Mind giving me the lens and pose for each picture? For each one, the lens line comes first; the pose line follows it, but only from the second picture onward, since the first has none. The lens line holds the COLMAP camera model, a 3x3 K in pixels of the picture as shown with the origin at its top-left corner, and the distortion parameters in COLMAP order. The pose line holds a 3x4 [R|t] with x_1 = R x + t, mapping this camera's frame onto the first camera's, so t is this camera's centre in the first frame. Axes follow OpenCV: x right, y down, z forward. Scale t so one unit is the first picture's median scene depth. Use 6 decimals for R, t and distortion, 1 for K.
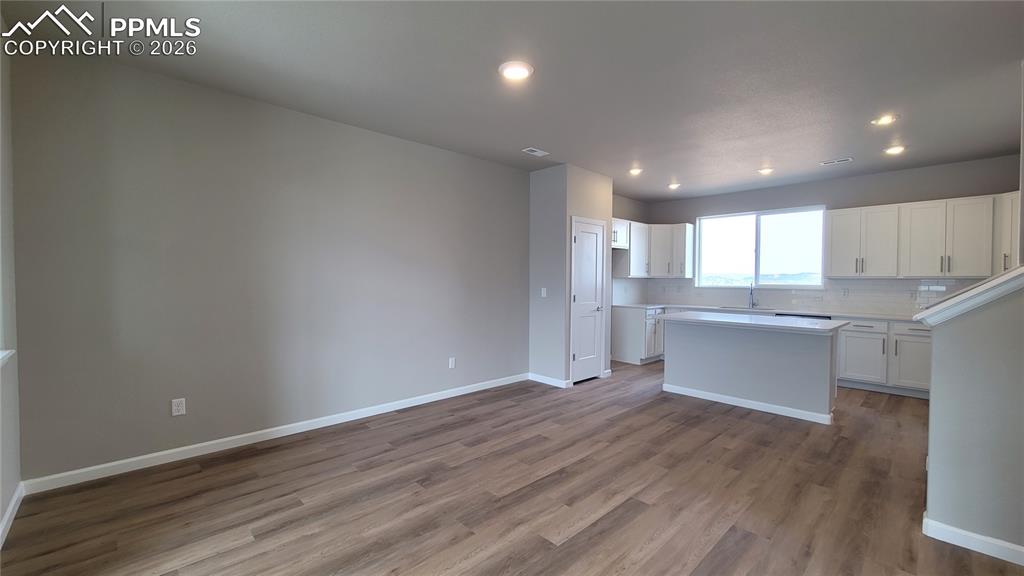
lens RADIAL K [[417.6, 0, 513.9], [0, 417.6, 287.3], [0, 0, 1]] dist [0.002373, -0.000710]
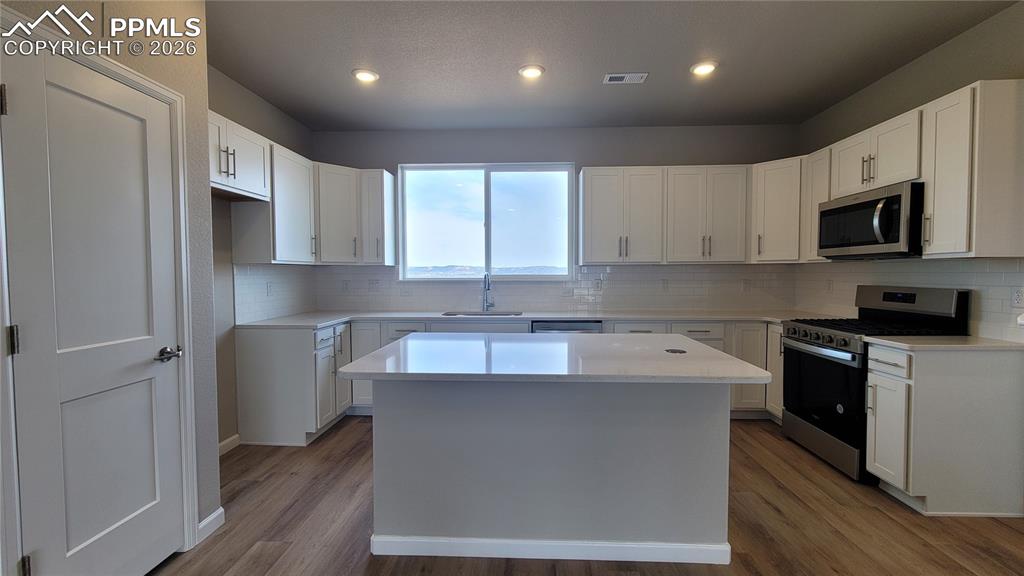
lens RADIAL K [[417.6, 0, 518.1], [0, 417.6, 291.2], [0, 0, 1]] dist [0.002373, -0.000710]
pose [[0.719668, -0.039161, 0.693213, 0.150124], [0.019993, 0.999163, 0.035688, -0.003871], [-0.694030, -0.011824, 0.719849, 0.483722]]
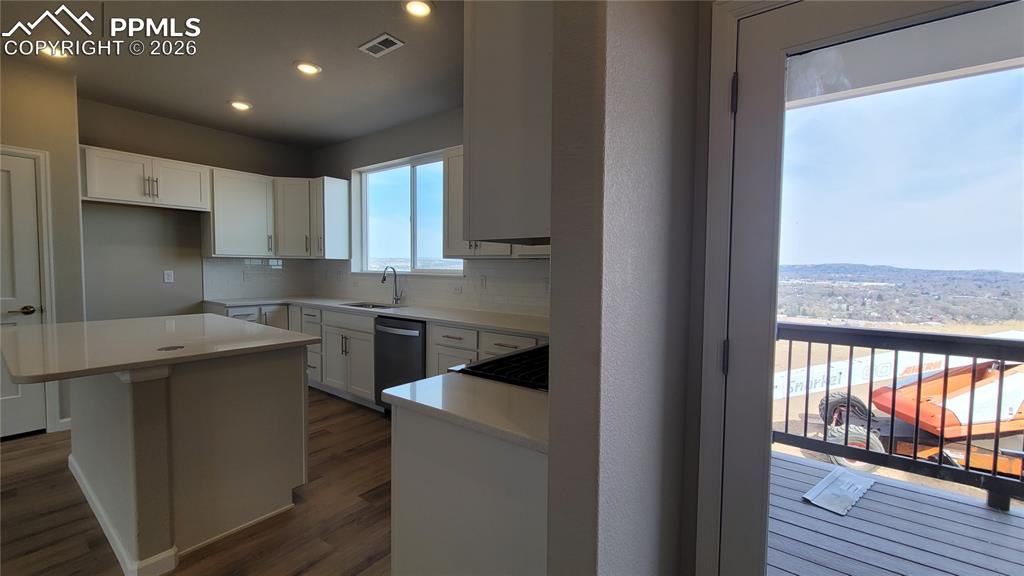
lens RADIAL K [[417.6, 0, 510.1], [0, 417.6, 289.9], [0, 0, 1]] dist [0.002373, -0.000710]
pose [[0.988742, -0.002251, 0.149615, 0.635418], [-0.003013, 0.999385, 0.034946, 0.003384], [-0.149602, -0.035004, 0.988127, 0.306985]]
